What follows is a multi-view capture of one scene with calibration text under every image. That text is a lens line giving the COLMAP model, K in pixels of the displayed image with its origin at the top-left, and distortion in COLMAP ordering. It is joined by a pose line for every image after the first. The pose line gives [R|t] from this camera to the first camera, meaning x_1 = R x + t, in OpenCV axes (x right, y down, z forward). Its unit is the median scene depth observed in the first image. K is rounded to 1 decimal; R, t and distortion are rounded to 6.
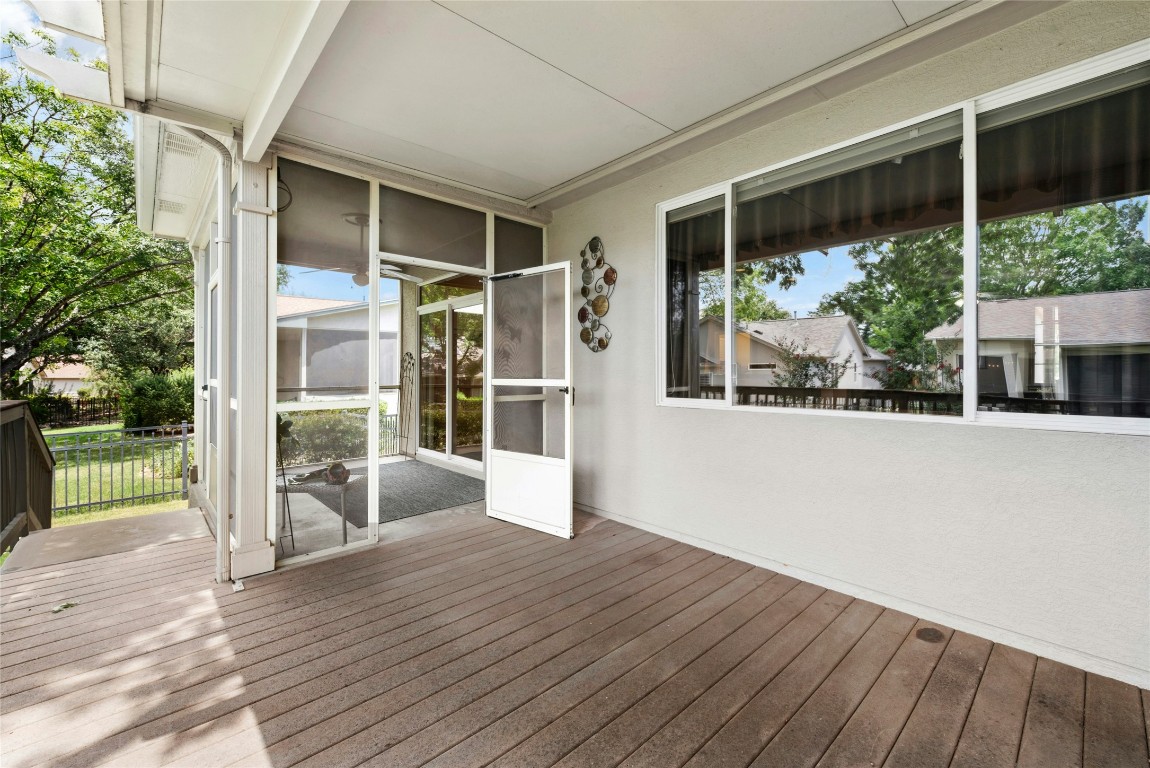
lens RADIAL K [[475.8, 0, 572.8], [0, 475.8, 377.1], [0, 0, 1]] dist [-0.000099, 0.000000]
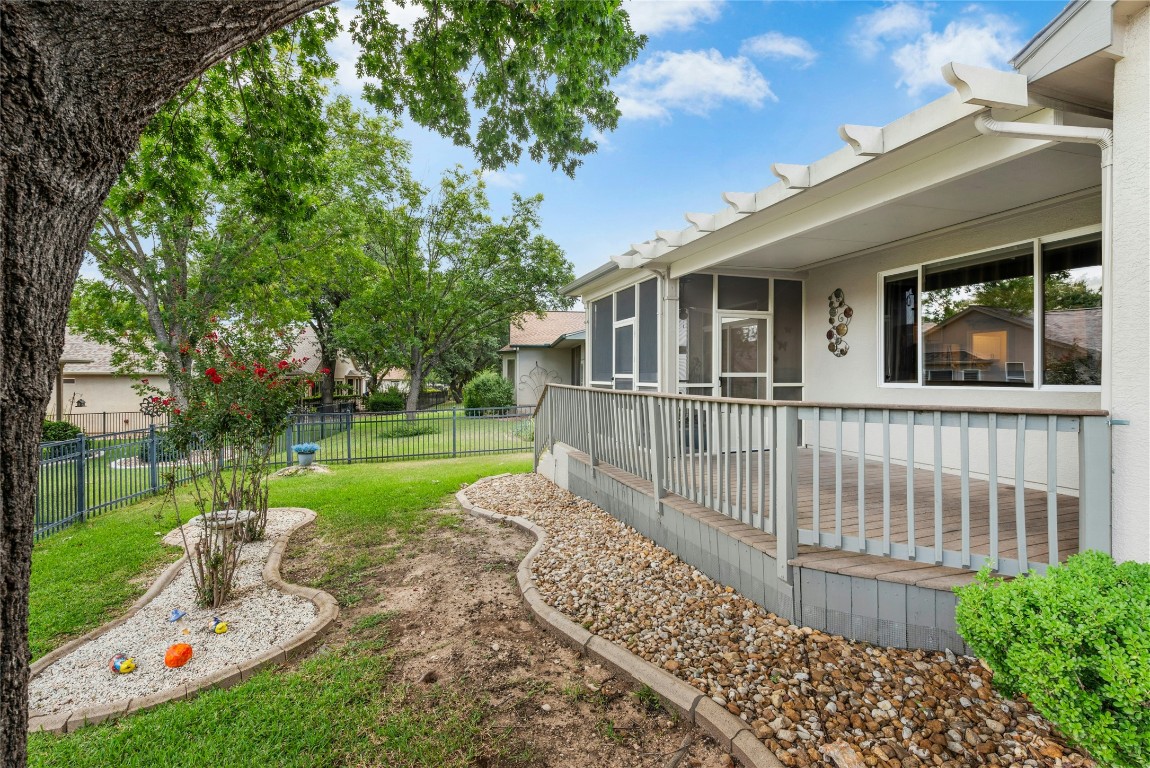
lens RADIAL K [[503.2, 0, 580.3], [0, 503.2, 379.7], [0, 0, 1]] dist [0.001552, -0.000554]
pose [[0.909448, 0.001324, -0.415815, -0.042815], [-0.000870, 0.999999, 0.001279, 0.026165], [0.415816, -0.000801, 0.909449, -1.006053]]
